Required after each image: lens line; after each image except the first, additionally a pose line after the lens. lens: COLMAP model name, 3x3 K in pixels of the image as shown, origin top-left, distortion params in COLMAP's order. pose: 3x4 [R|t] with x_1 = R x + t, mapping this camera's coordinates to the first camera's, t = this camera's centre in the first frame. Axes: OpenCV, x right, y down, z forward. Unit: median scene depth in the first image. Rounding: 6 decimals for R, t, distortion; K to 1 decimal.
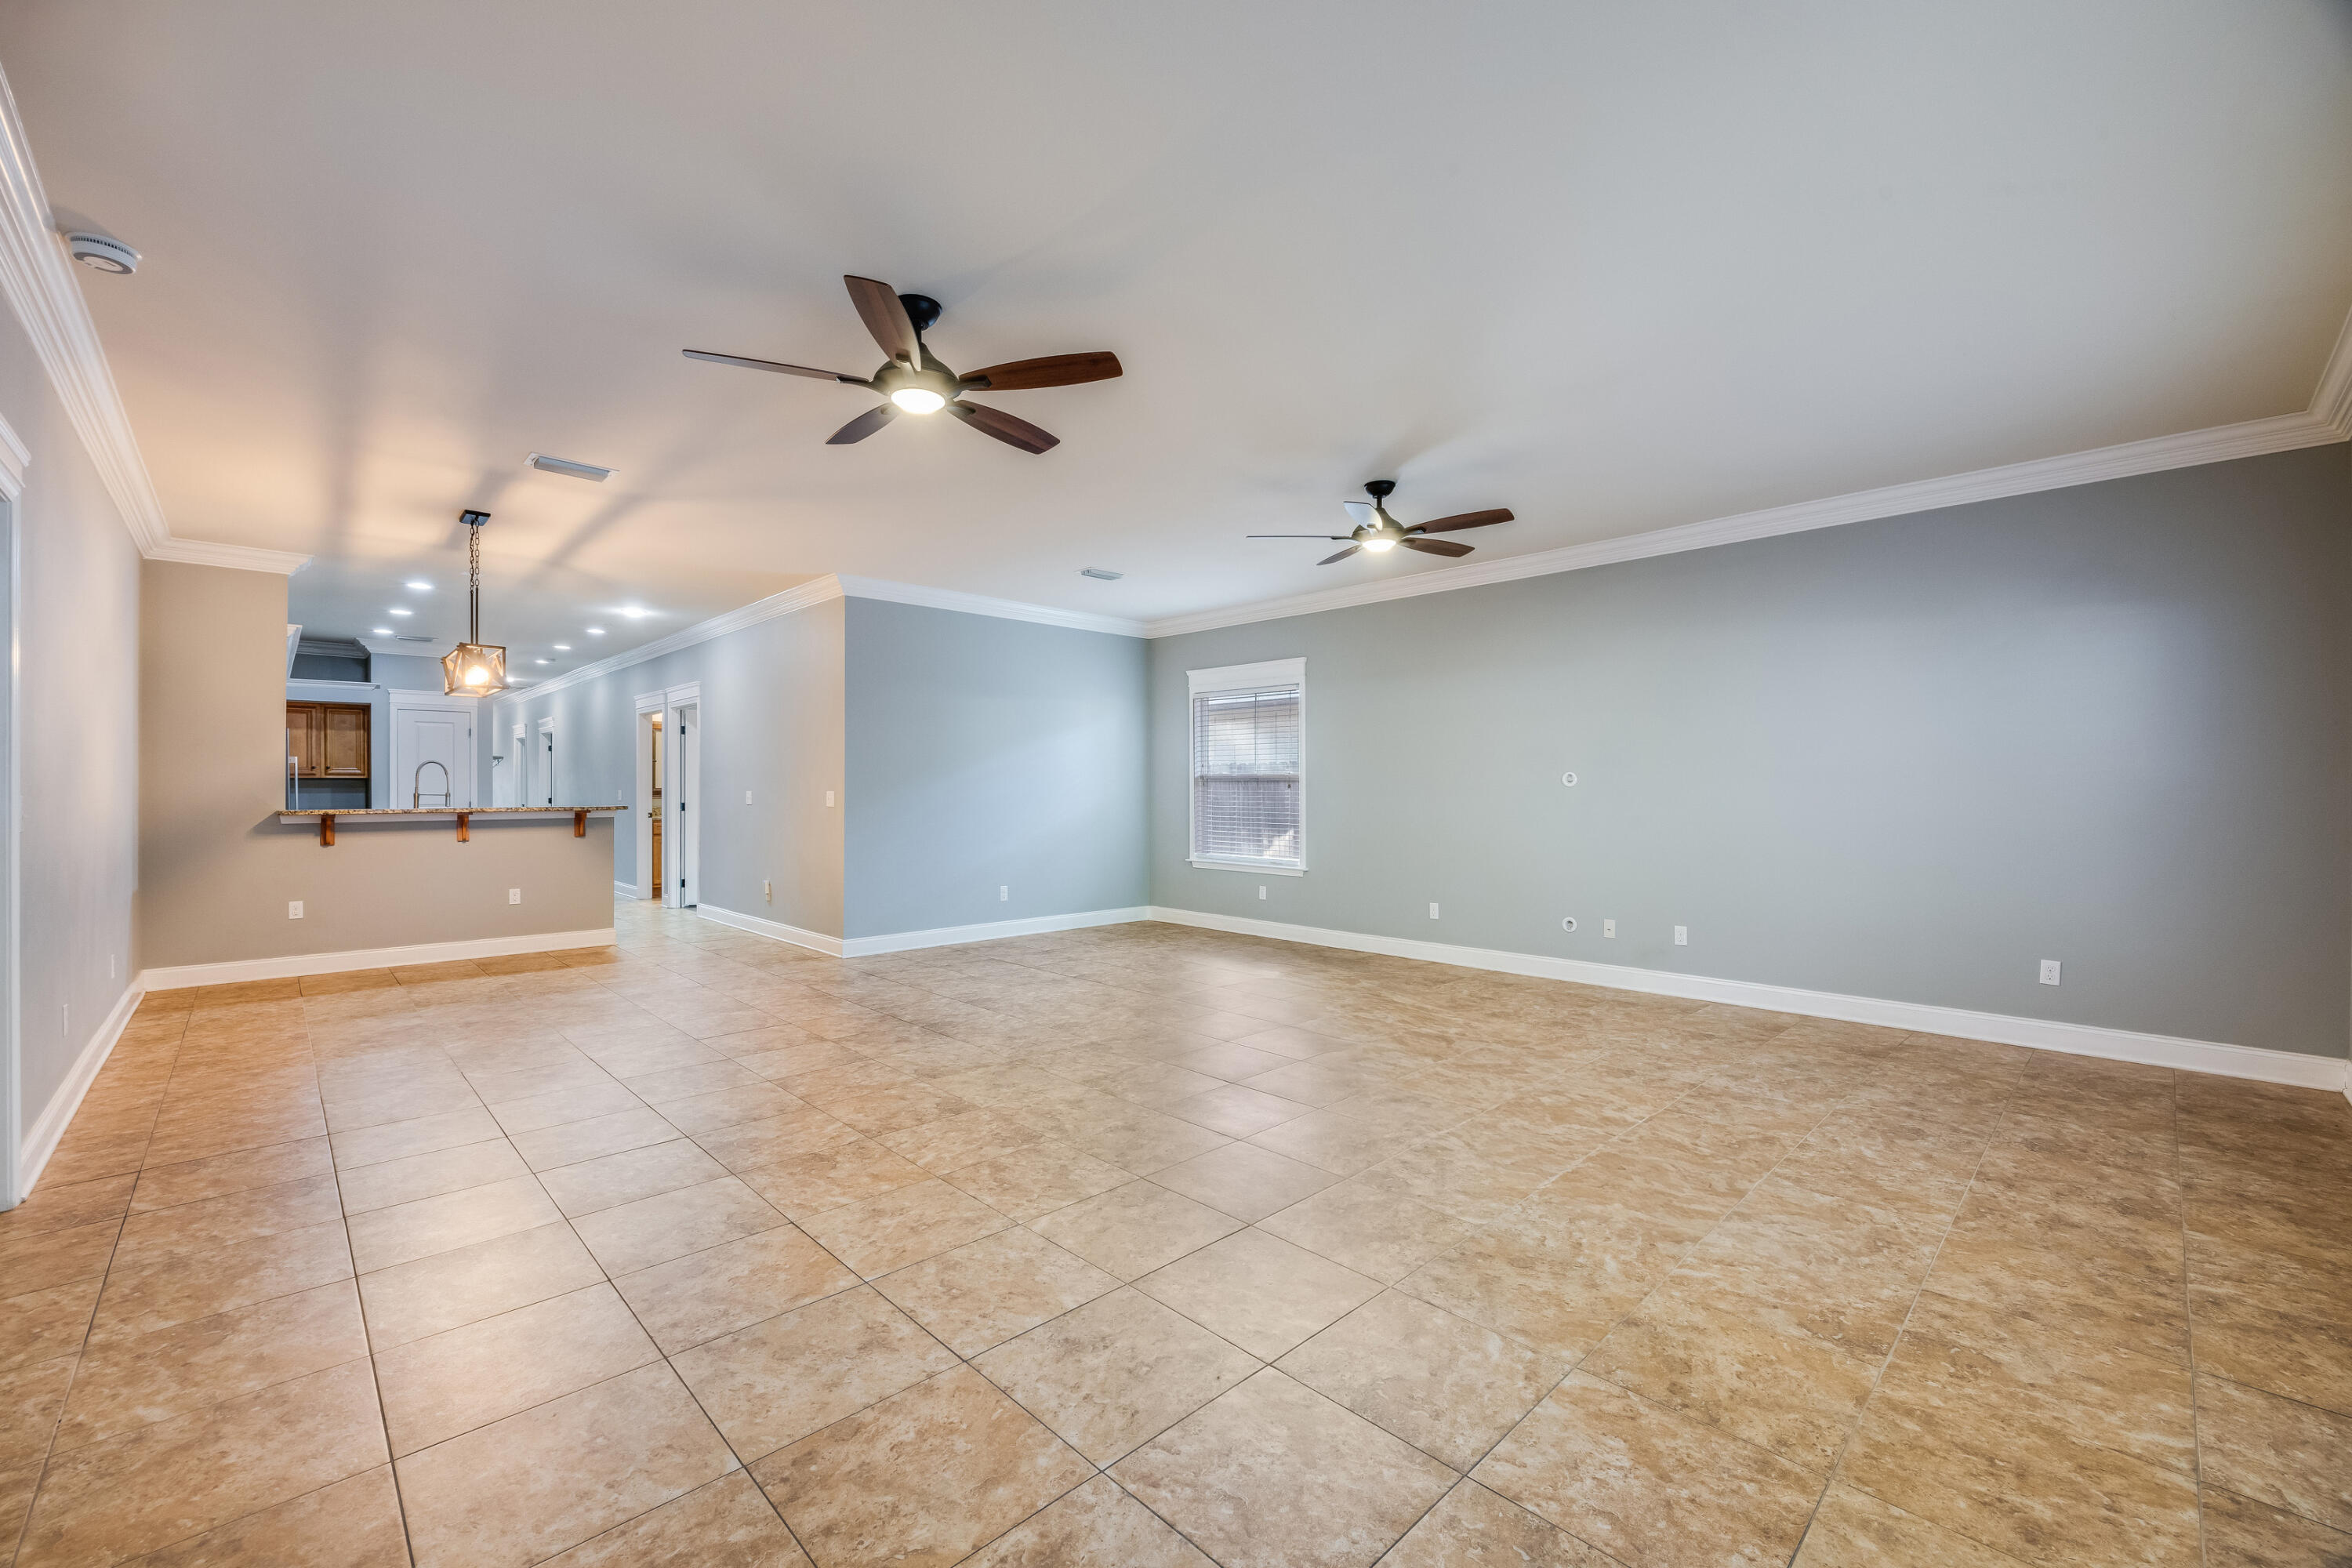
lens RADIAL K [[950.6, 0, 1197.2], [0, 950.6, 793.2], [0, 0, 1]] dist [-0.007109, 0.002541]
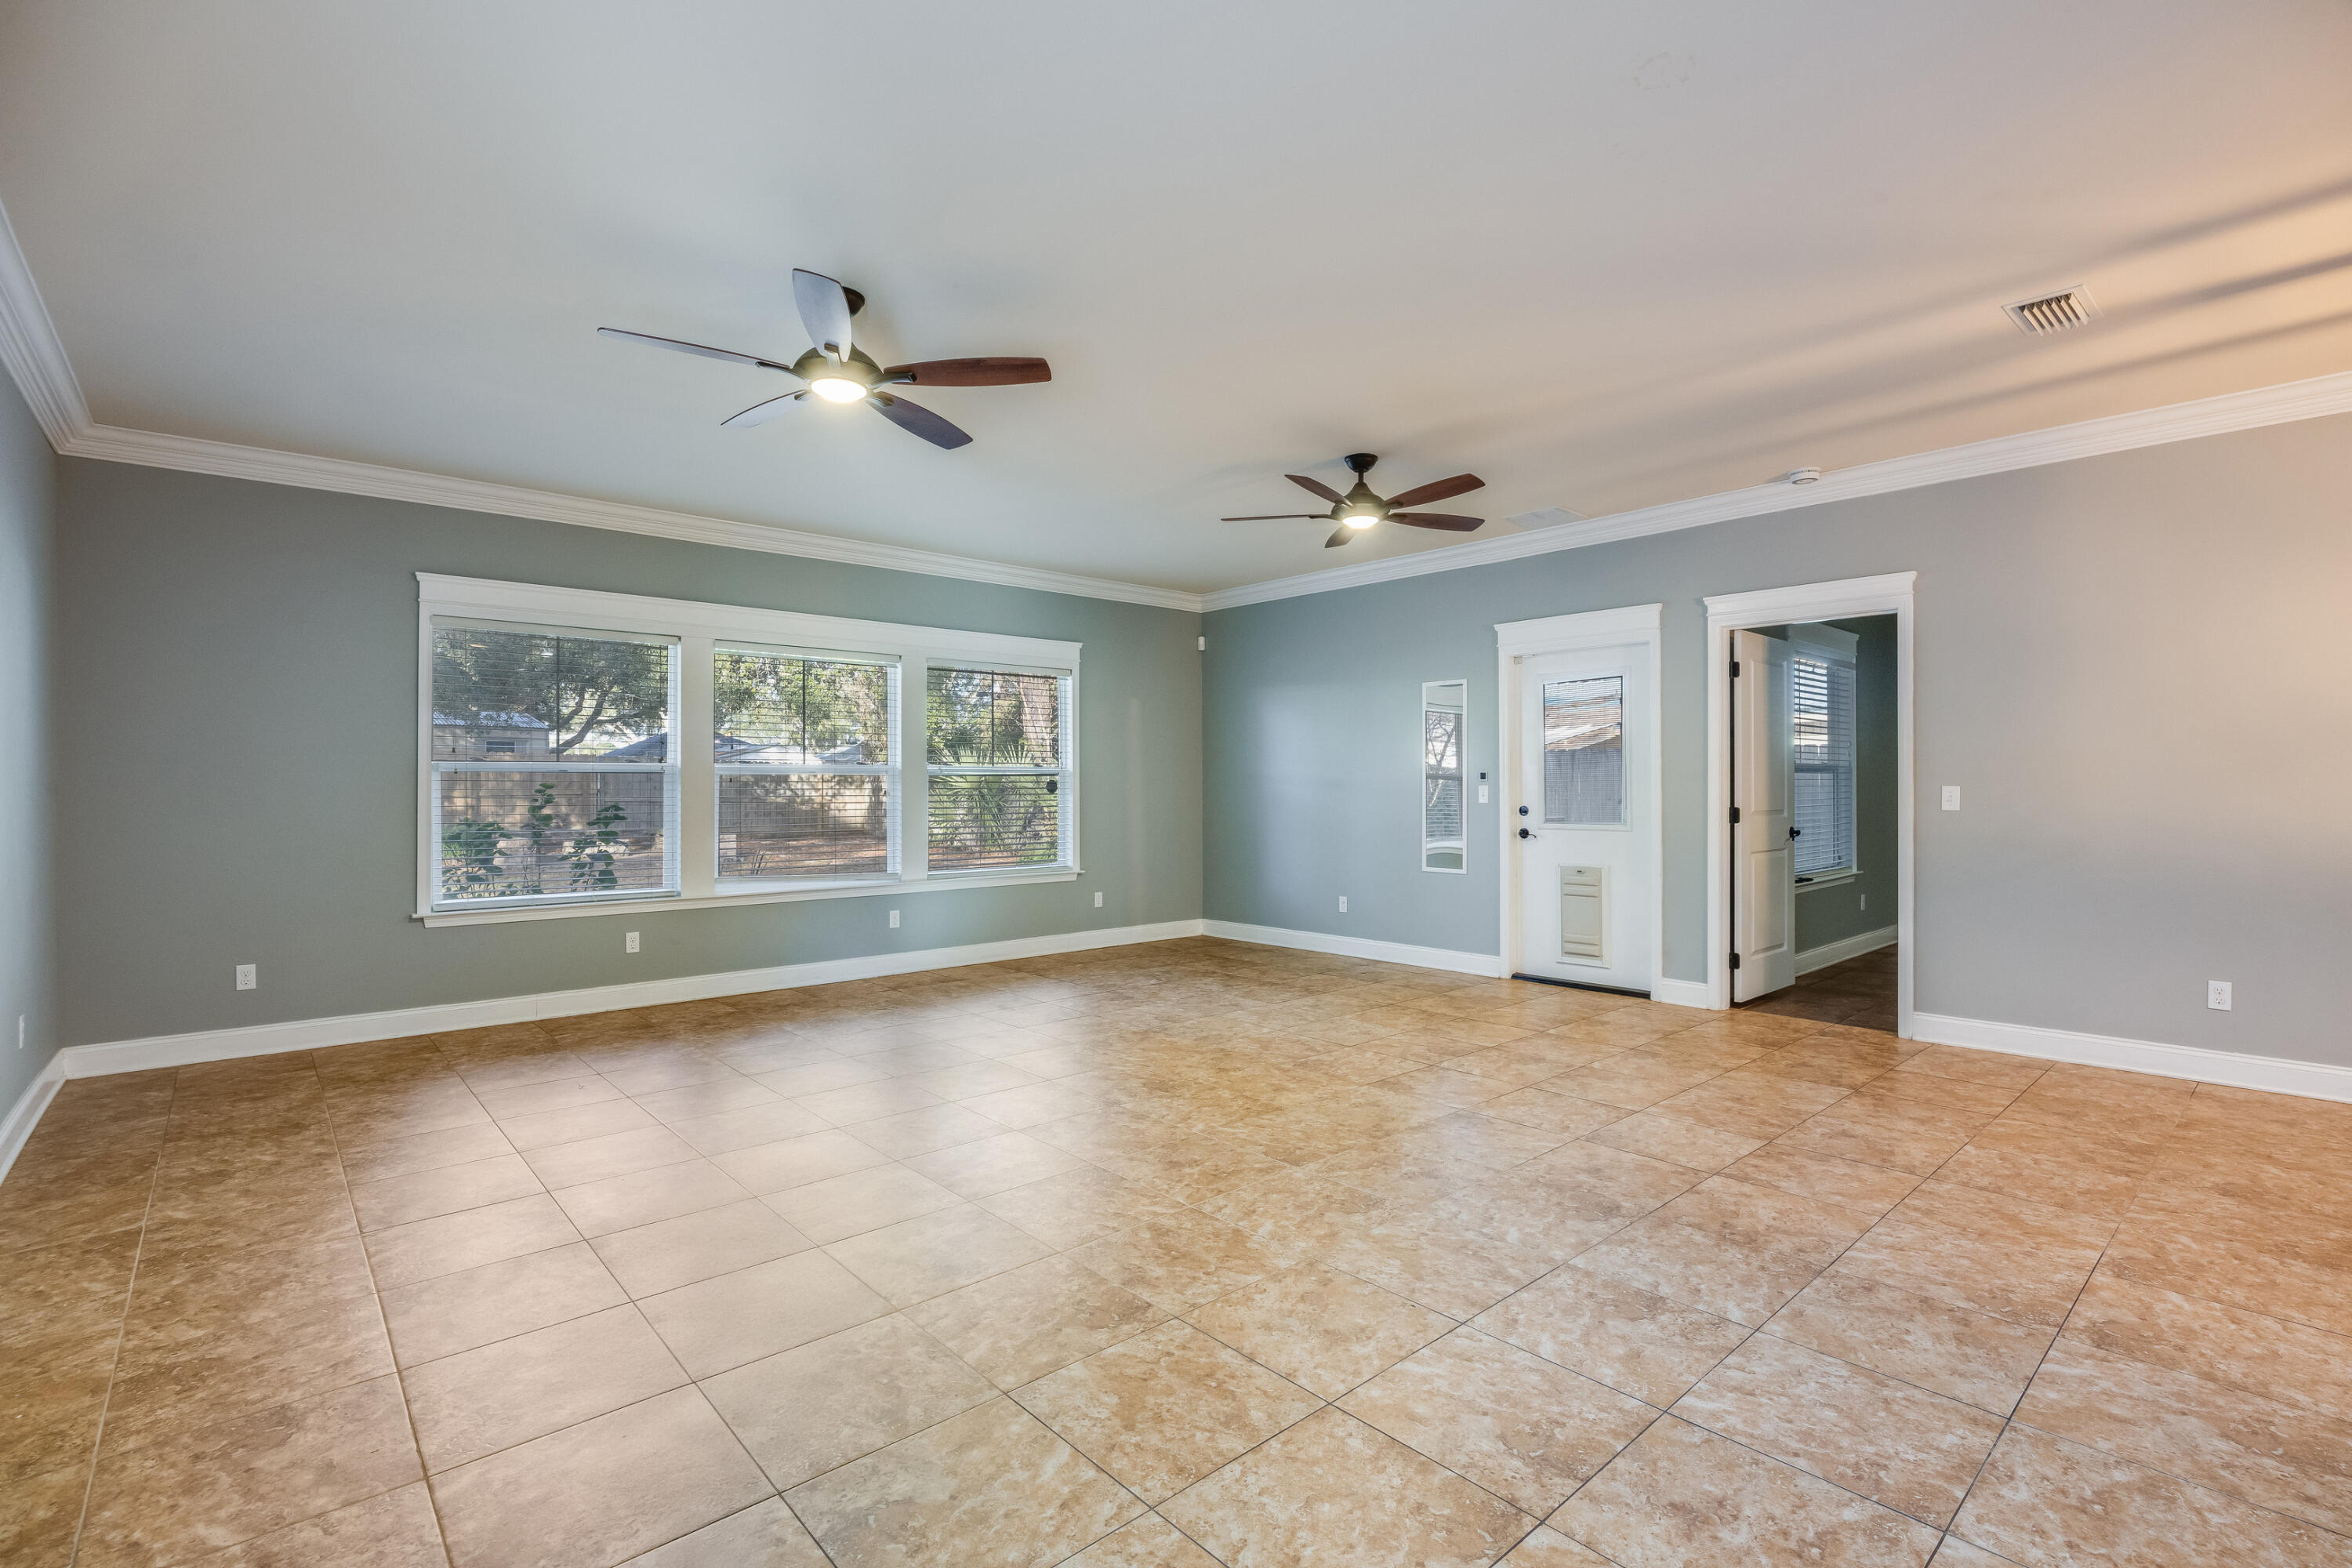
lens RADIAL K [[1067.7, 0, 1159.9], [0, 1067.7, 814.6], [0, 0, 1]] dist [-0.018210, 0.001306]
pose [[-0.996437, 0.001756, 0.084320, -0.099934], [0.004414, 0.999499, 0.031341, -0.009105], [-0.084222, 0.031601, -0.995946, 2.233276]]
